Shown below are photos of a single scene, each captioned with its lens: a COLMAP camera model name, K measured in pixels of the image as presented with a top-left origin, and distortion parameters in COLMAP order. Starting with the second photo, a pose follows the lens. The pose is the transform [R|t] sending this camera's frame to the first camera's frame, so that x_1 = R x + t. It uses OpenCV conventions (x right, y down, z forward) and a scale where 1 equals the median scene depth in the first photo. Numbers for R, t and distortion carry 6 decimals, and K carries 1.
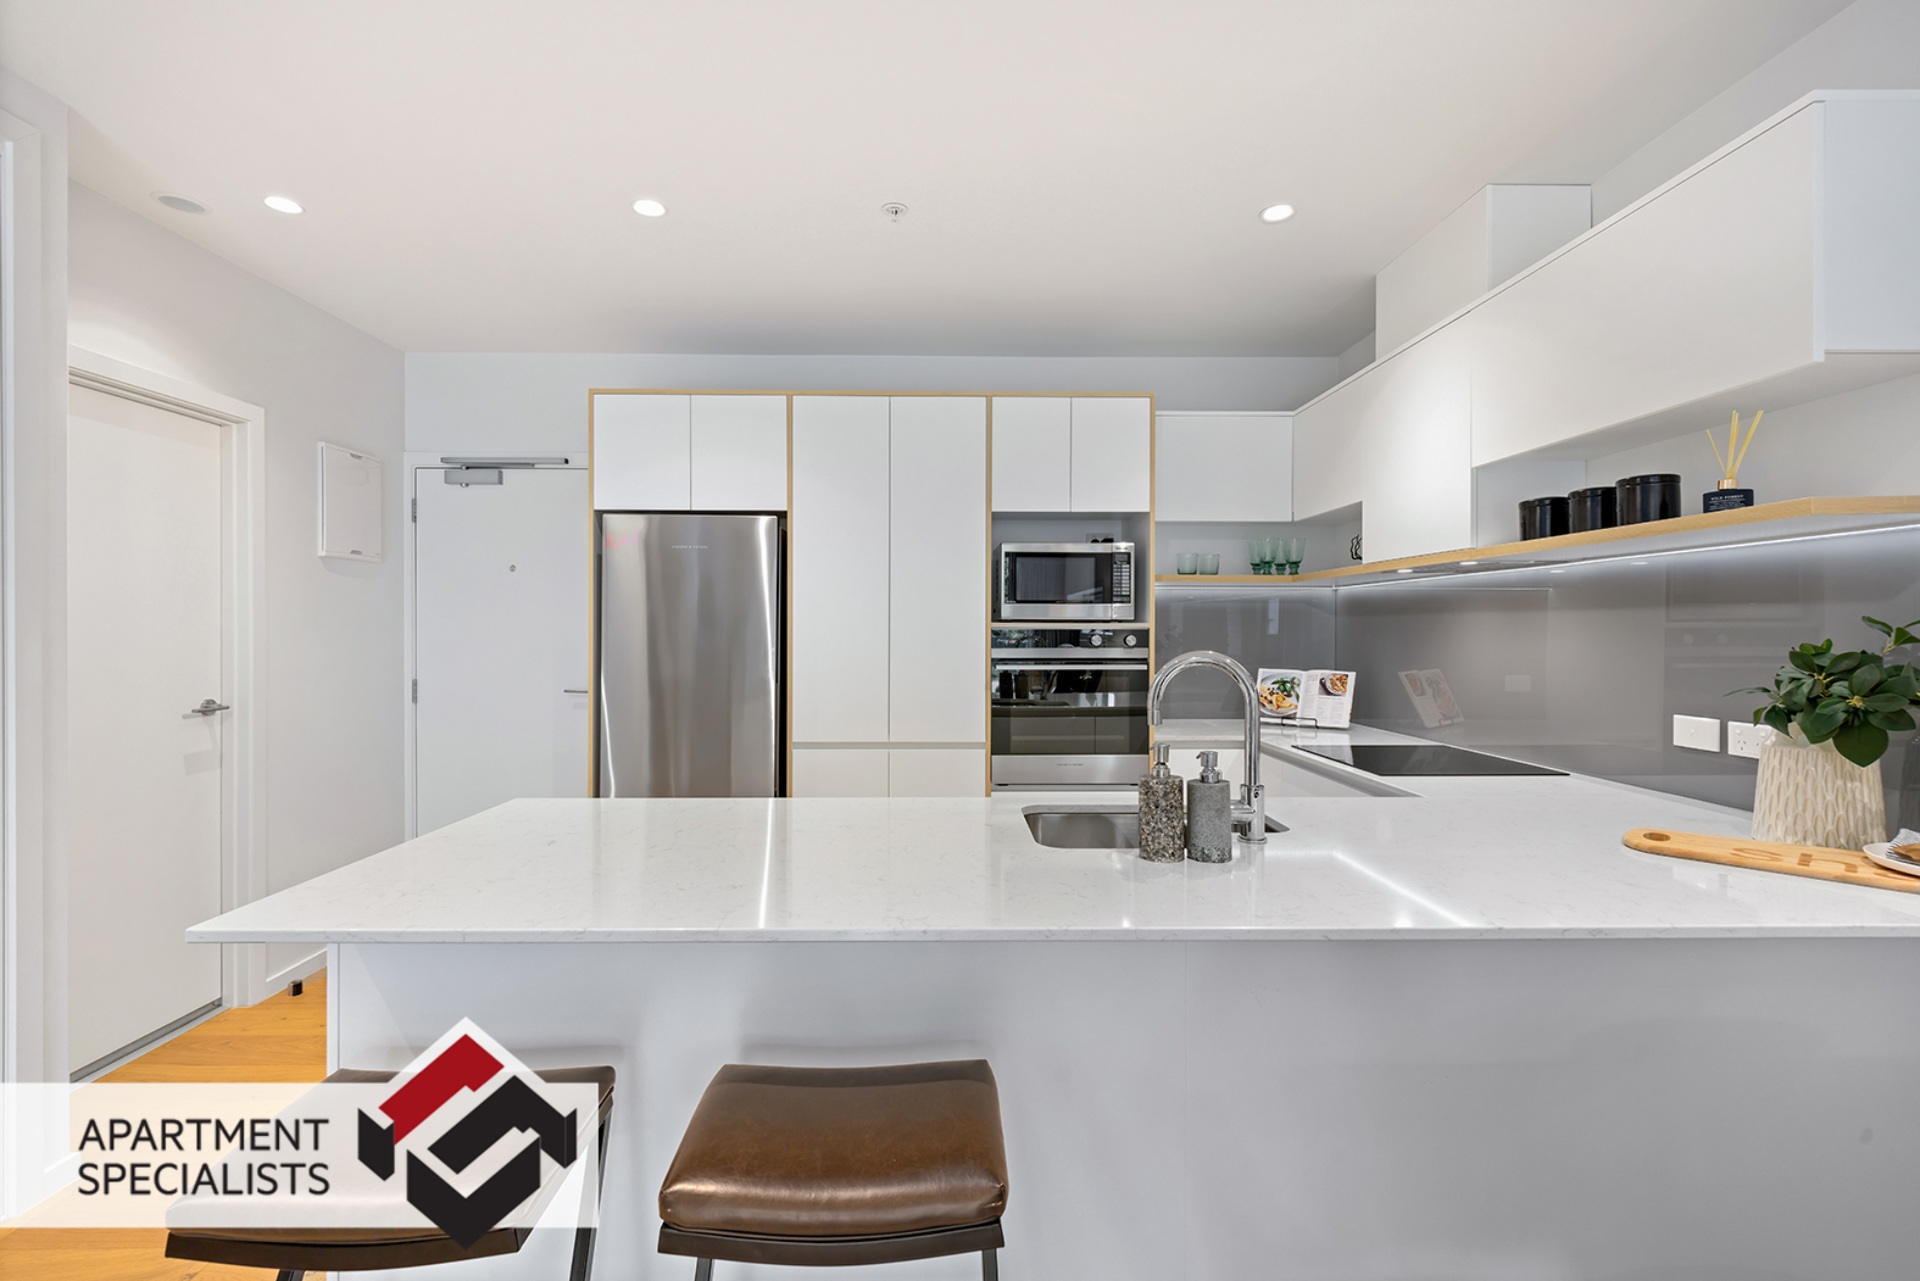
lens RADIAL K [[866.4, 0, 947.0], [0, 866.4, 629.7], [0, 0, 1]] dist [0.003193, -0.001035]
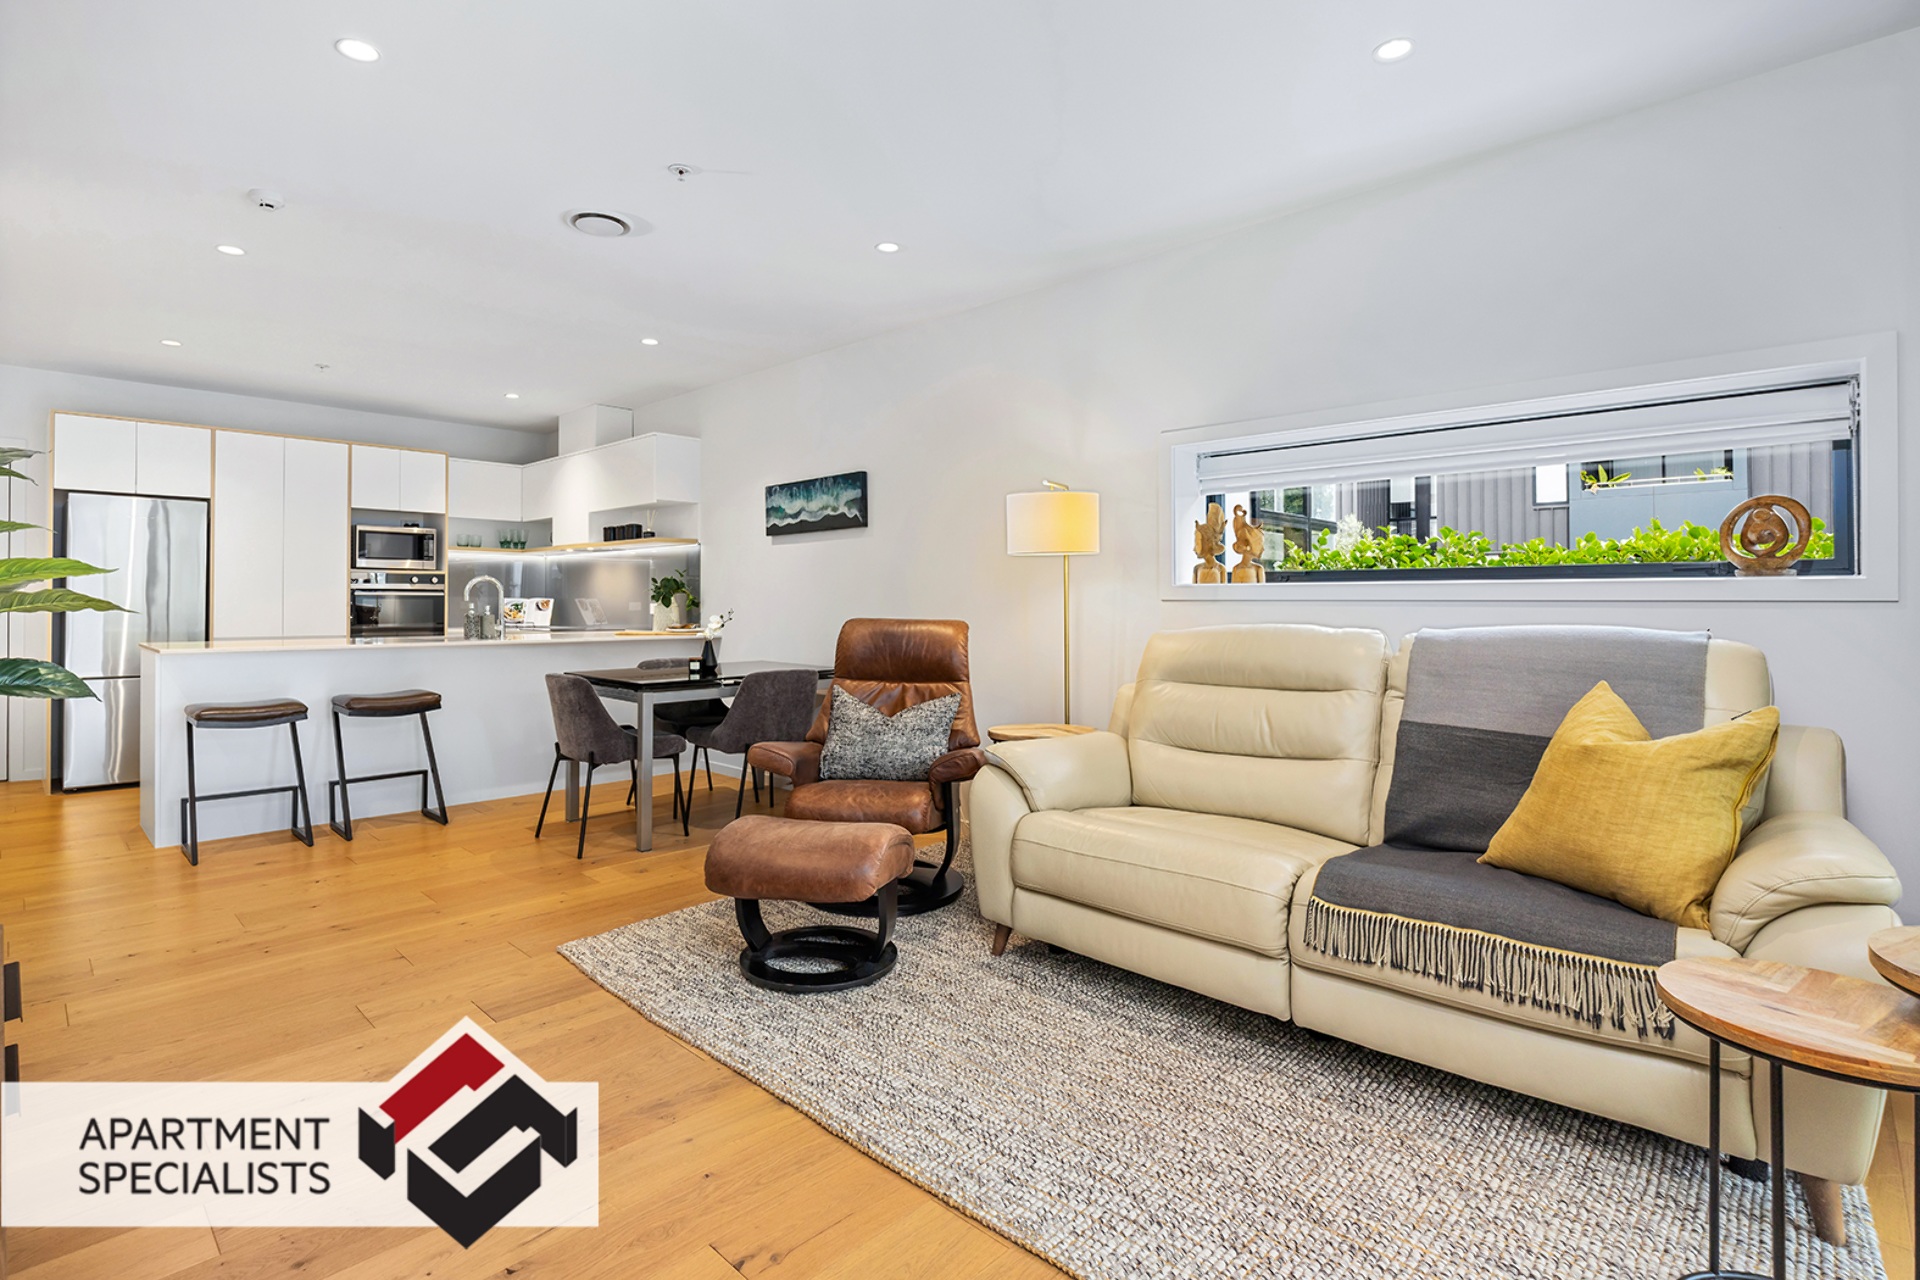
lens RADIAL K [[923.1, 0, 953.7], [0, 923.1, 592.8], [0, 0, 1]] dist [-0.013652, -0.001549]
pose [[0.695876, 0.007938, 0.718118, -0.449107], [-0.003321, 0.999964, -0.007835, 0.052609], [-0.718154, 0.003068, 0.695877, -1.242841]]
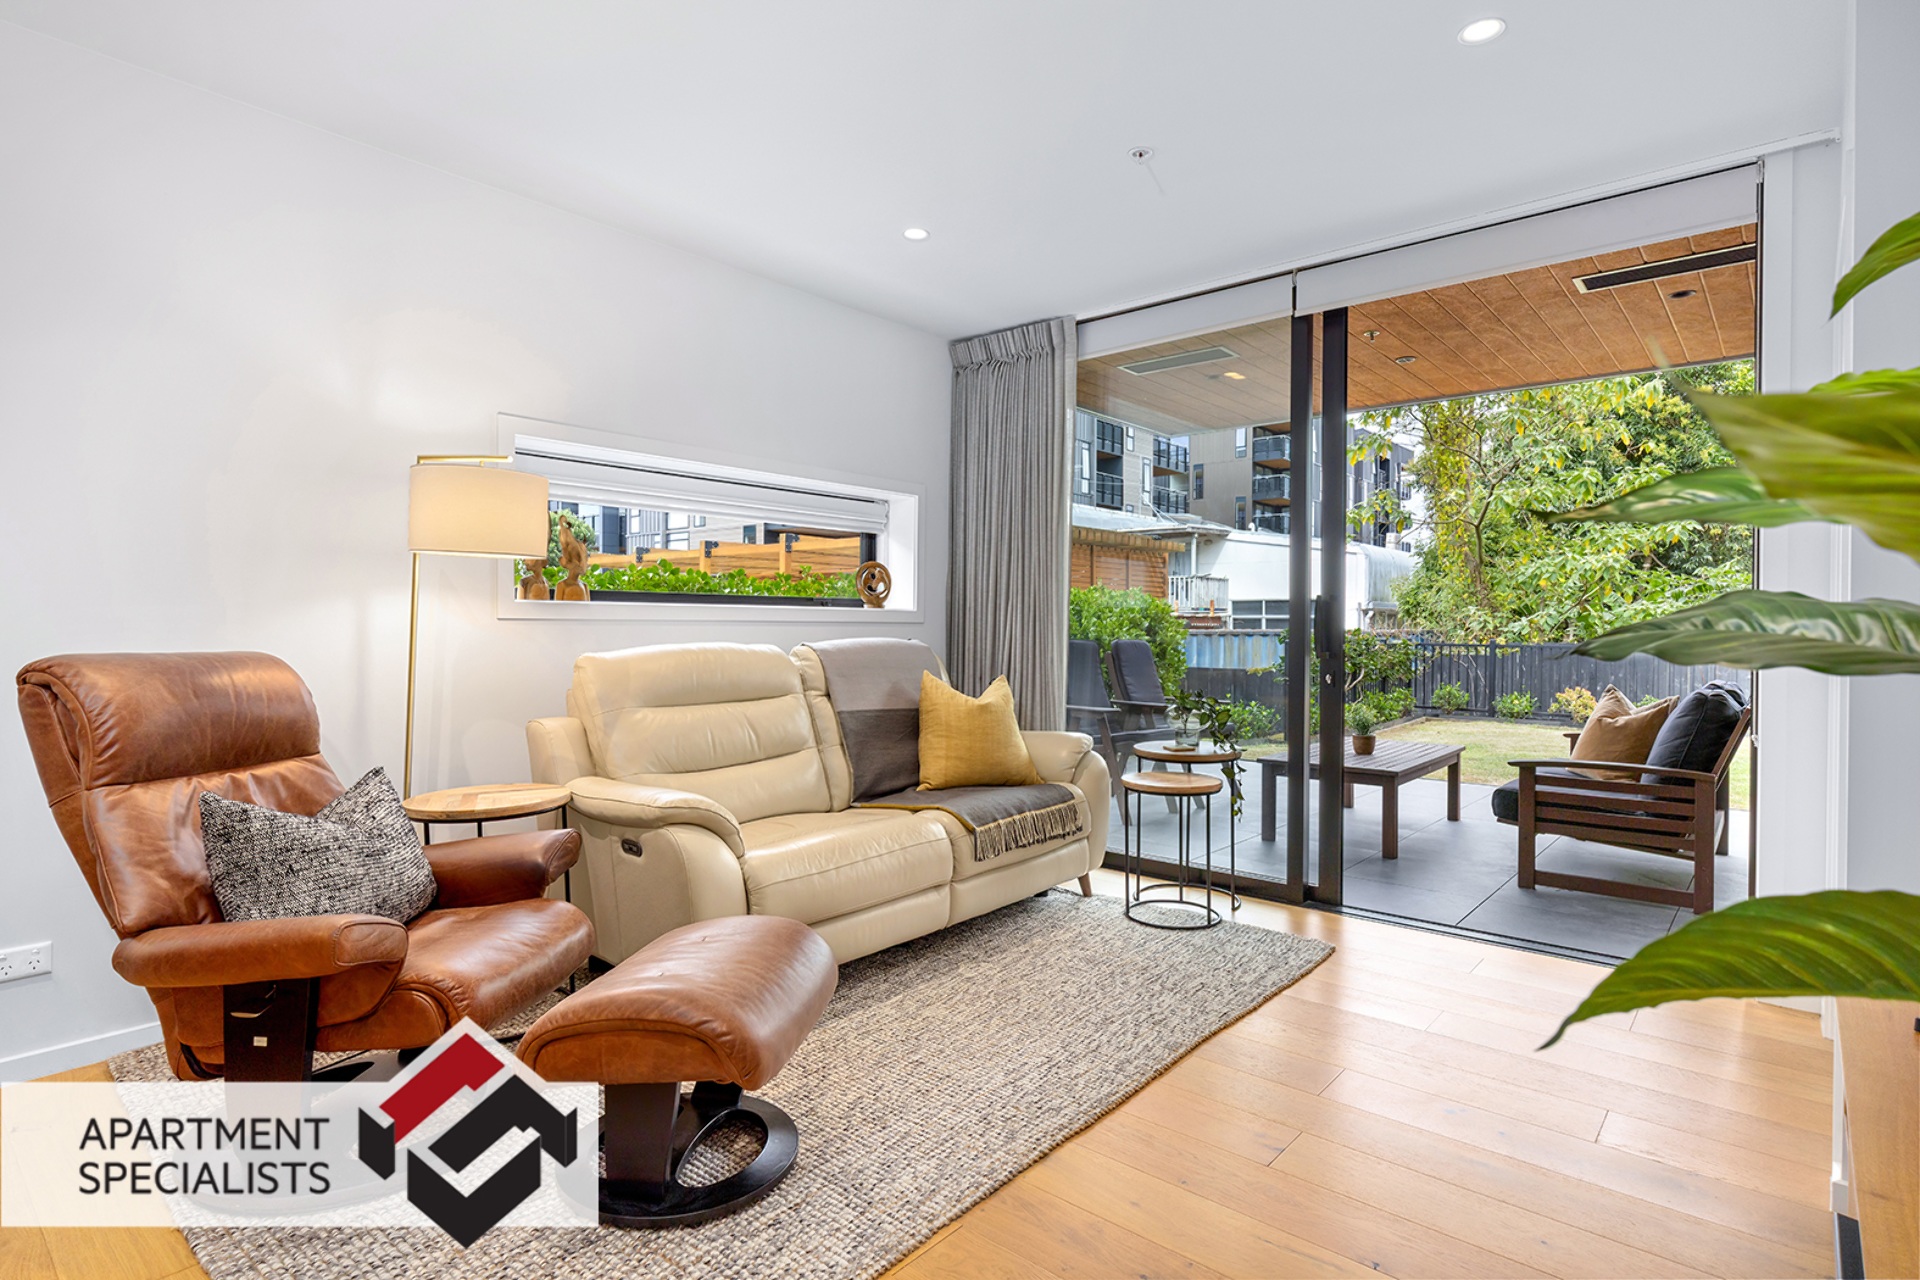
lens RADIAL K [[971.4, 0, 939.4], [0, 971.4, 631.4], [0, 0, 1]] dist [0.000511, -0.003565]
pose [[-0.745011, -0.011270, 0.666957, -0.439476], [-0.009131, 0.999936, 0.006697, 0.054684], [-0.666990, -0.001101, -0.745066, -0.184677]]
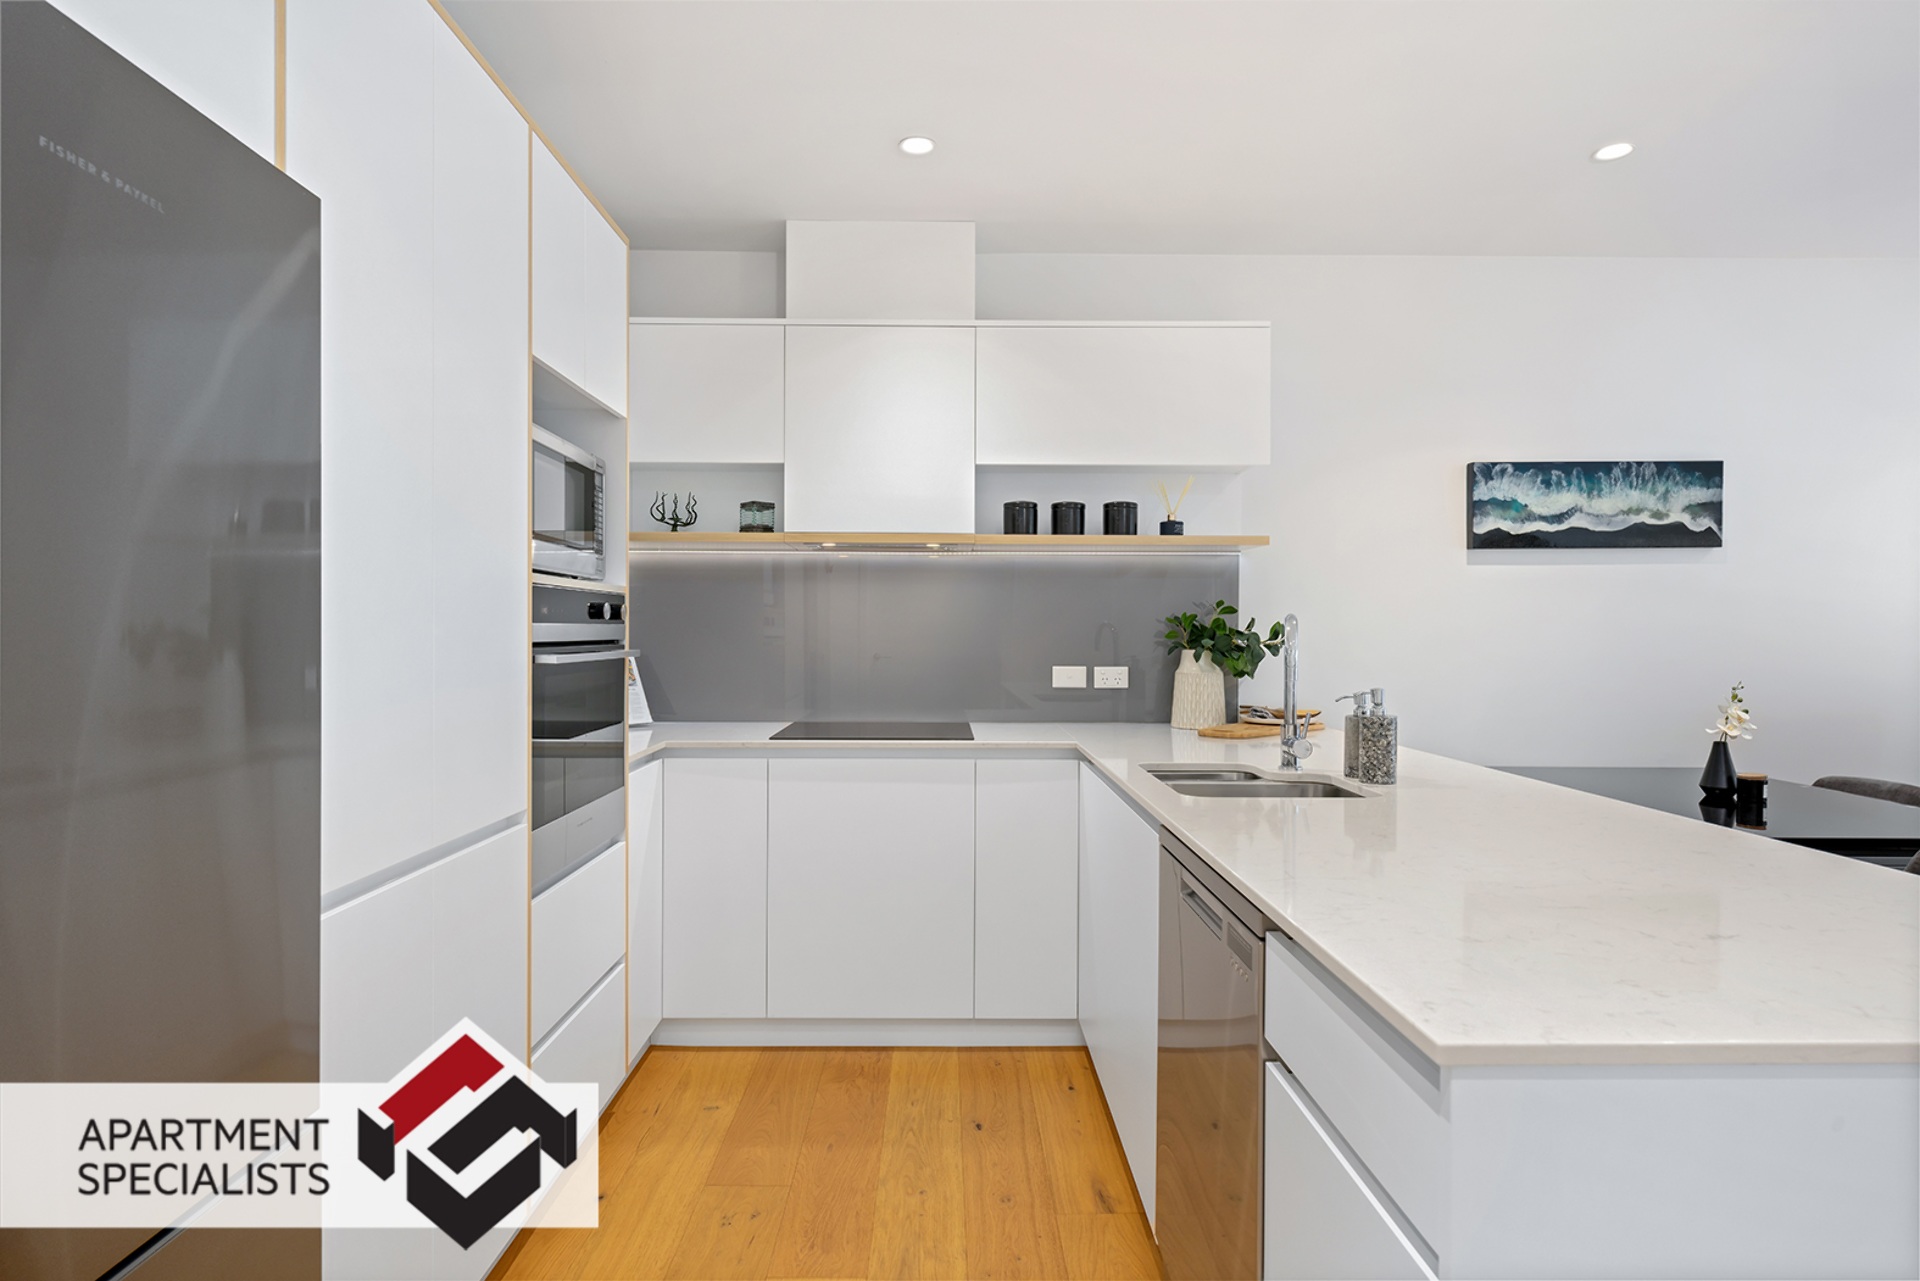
lens RADIAL K [[1048.7, 0, 958.3], [0, 1048.7, 639.6], [0, 0, 1]] dist [0.001410, -0.004049]
pose [[-0.002964, -0.009802, 0.999948, -0.578732], [-0.004723, 0.999941, 0.009788, 0.023698], [-0.999984, -0.004694, -0.003010, 0.745696]]
